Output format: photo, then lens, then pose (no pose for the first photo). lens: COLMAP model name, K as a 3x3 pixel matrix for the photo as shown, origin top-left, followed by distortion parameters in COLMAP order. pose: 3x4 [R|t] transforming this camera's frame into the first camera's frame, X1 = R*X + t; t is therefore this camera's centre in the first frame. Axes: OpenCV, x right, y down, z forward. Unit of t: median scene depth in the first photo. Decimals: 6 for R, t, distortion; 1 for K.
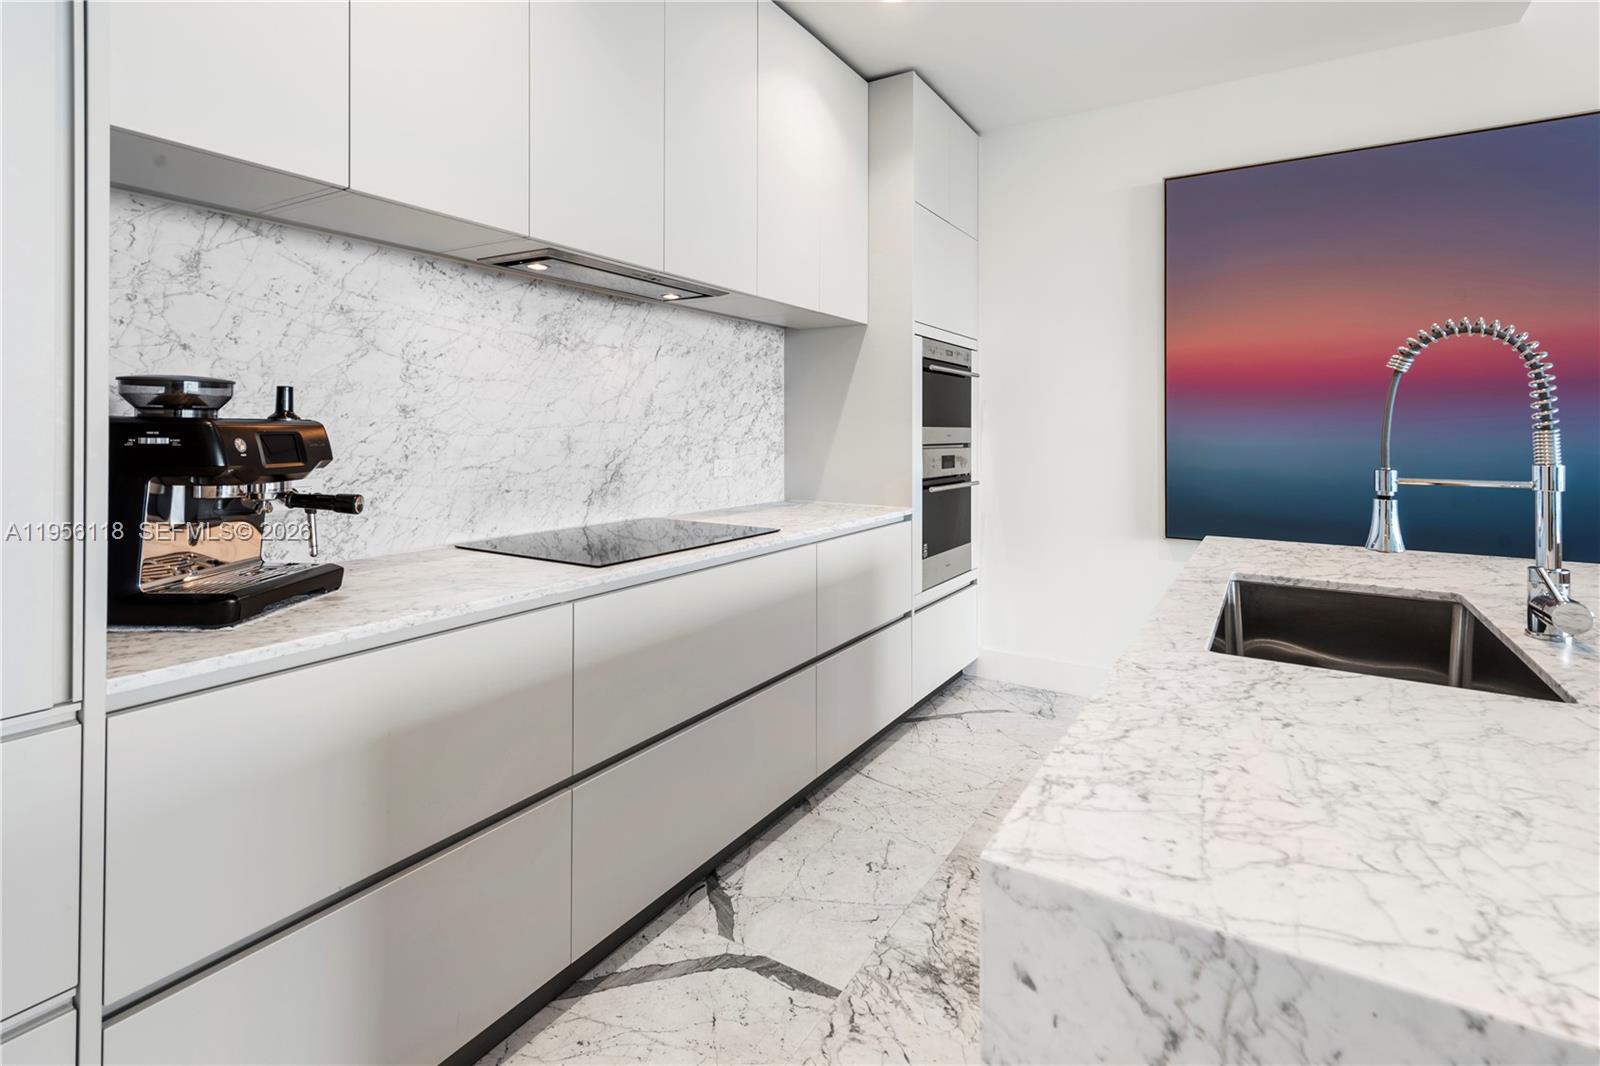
lens RADIAL K [[756.2, 0, 798.5], [0, 756.2, 433.9], [0, 0, 1]] dist [0.000645, -0.000206]
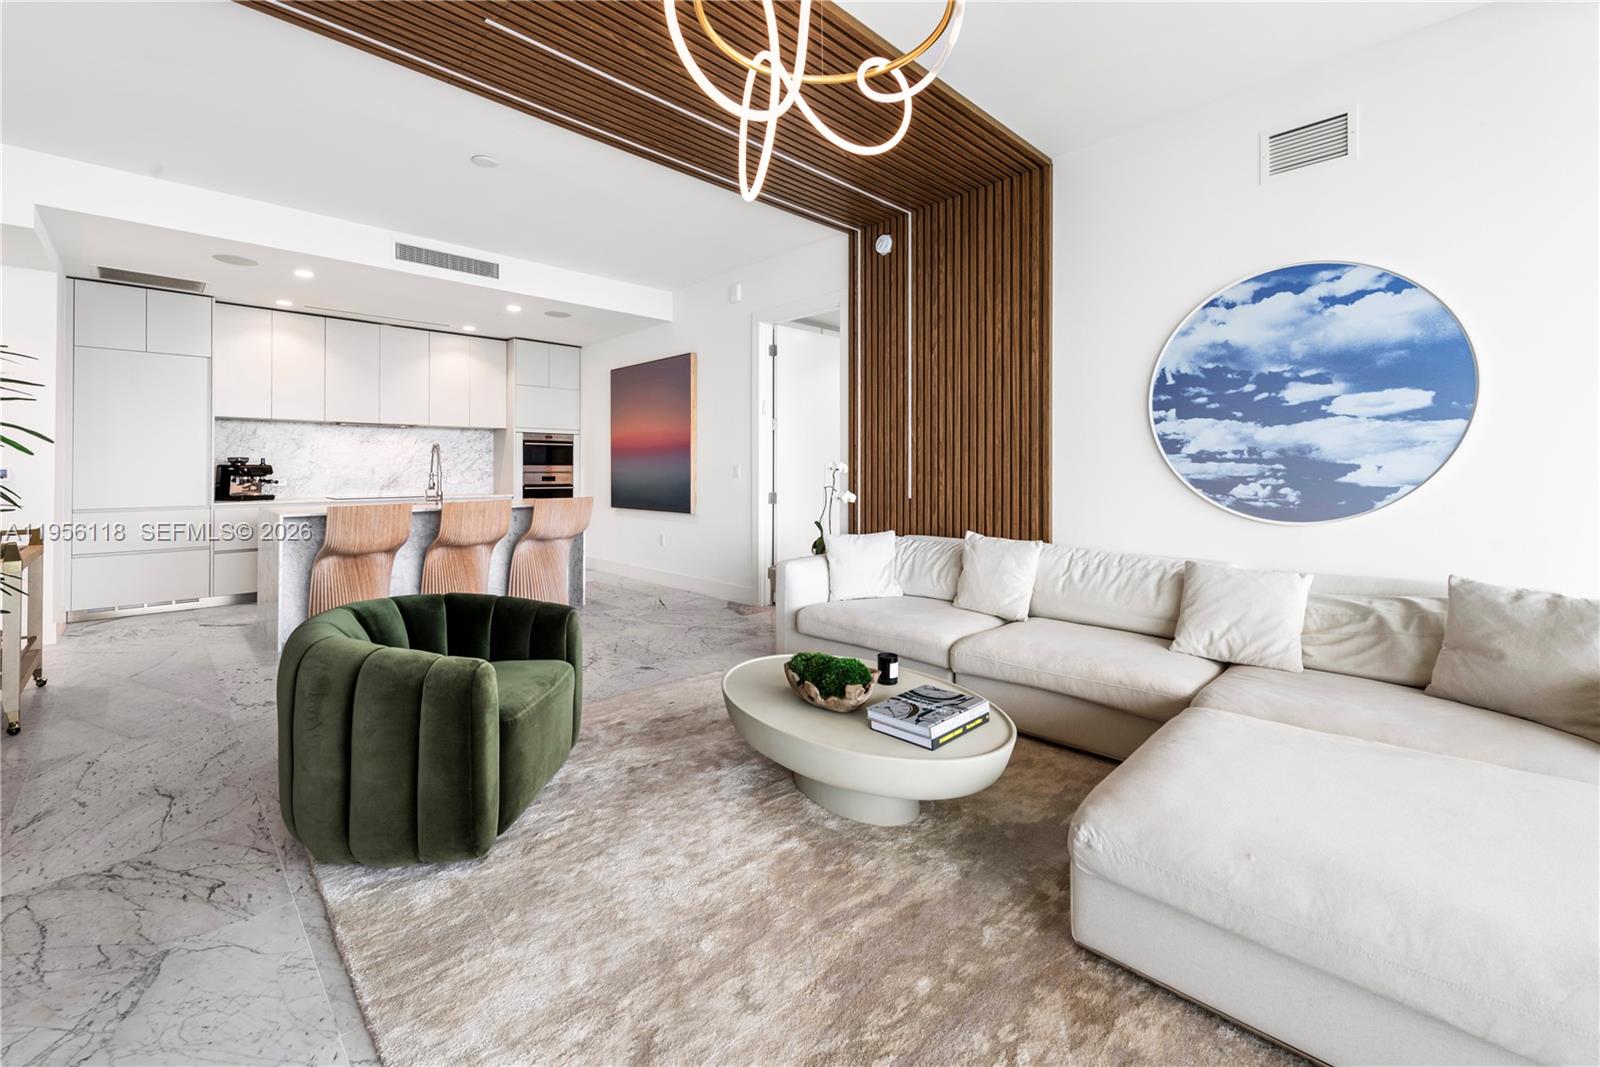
lens RADIAL K [[660.3, 0, 822.7], [0, 660.3, 466.5], [0, 0, 1]] dist [0.000385, -0.000635]
pose [[0.974992, -0.005358, -0.222177, 2.184326], [0.003495, 0.999955, -0.008779, 0.023824], [0.222215, 0.007783, 0.974967, -1.361298]]
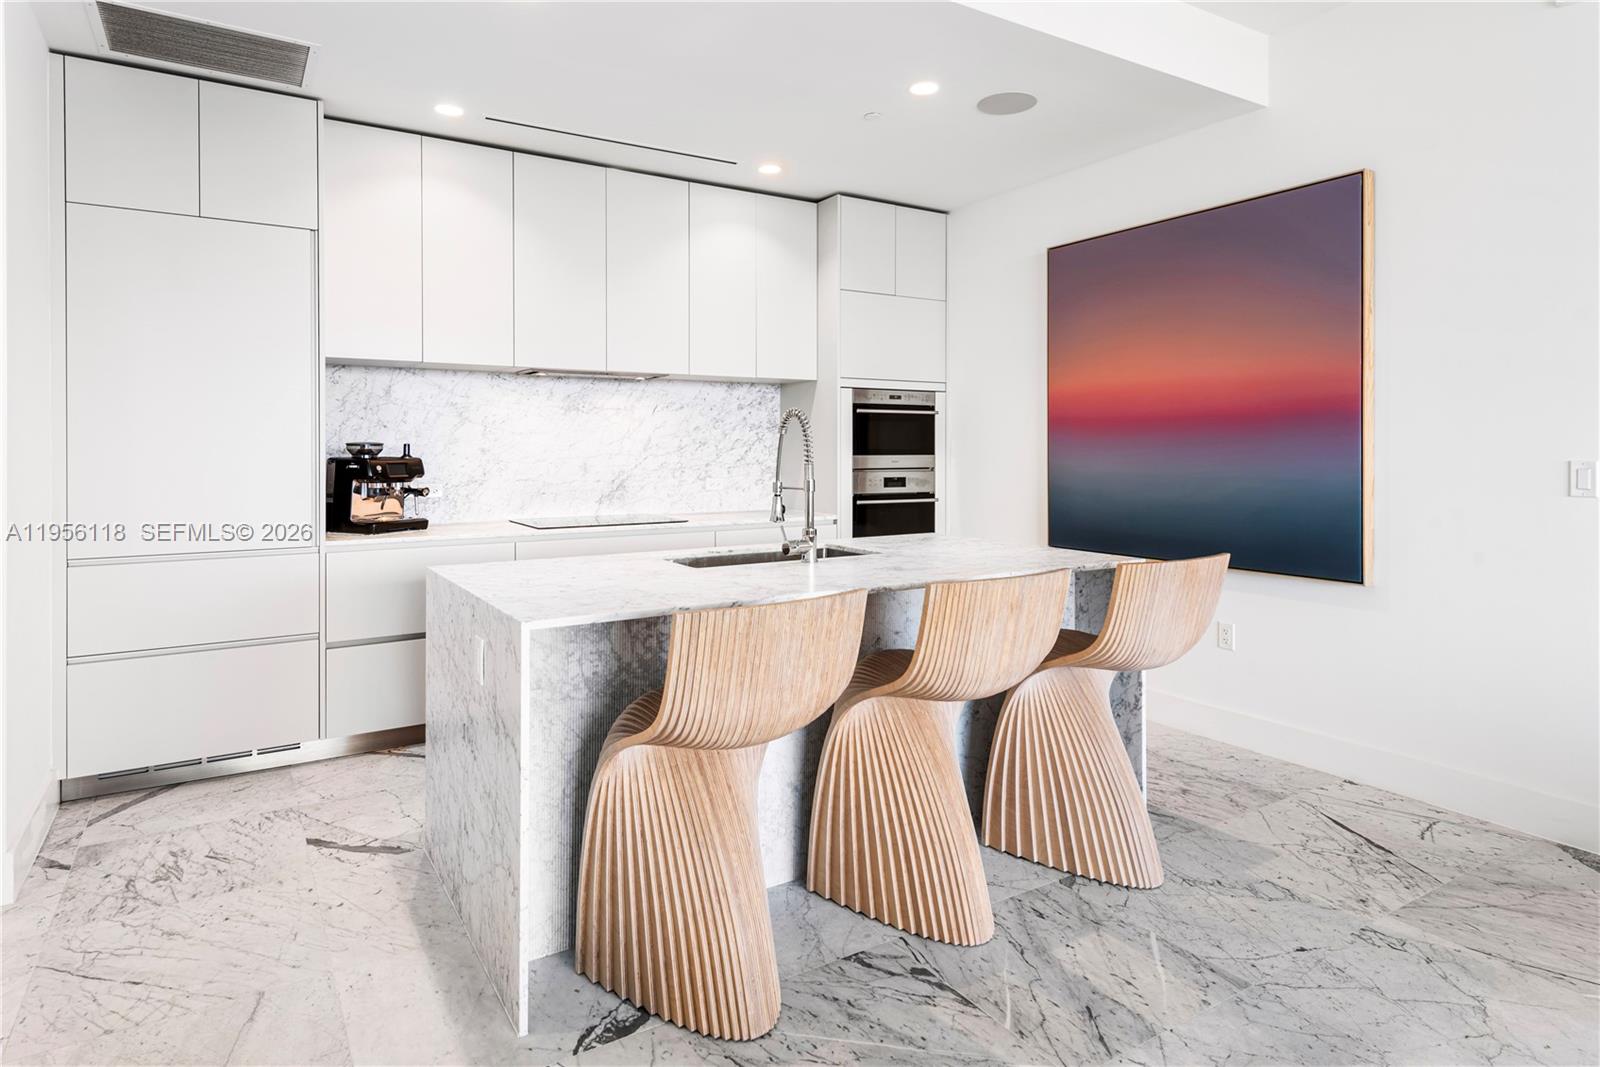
lens RADIAL K [[899.4, 0, 811.0], [0, 899.4, 455.3], [0, 0, 1]] dist [0.002671, 0.002242]
pose [[0.900581, -0.002228, -0.434683, 0.983823], [0.002946, 0.999995, 0.000979, -0.014345], [0.434678, -0.002163, 0.900583, -0.585071]]
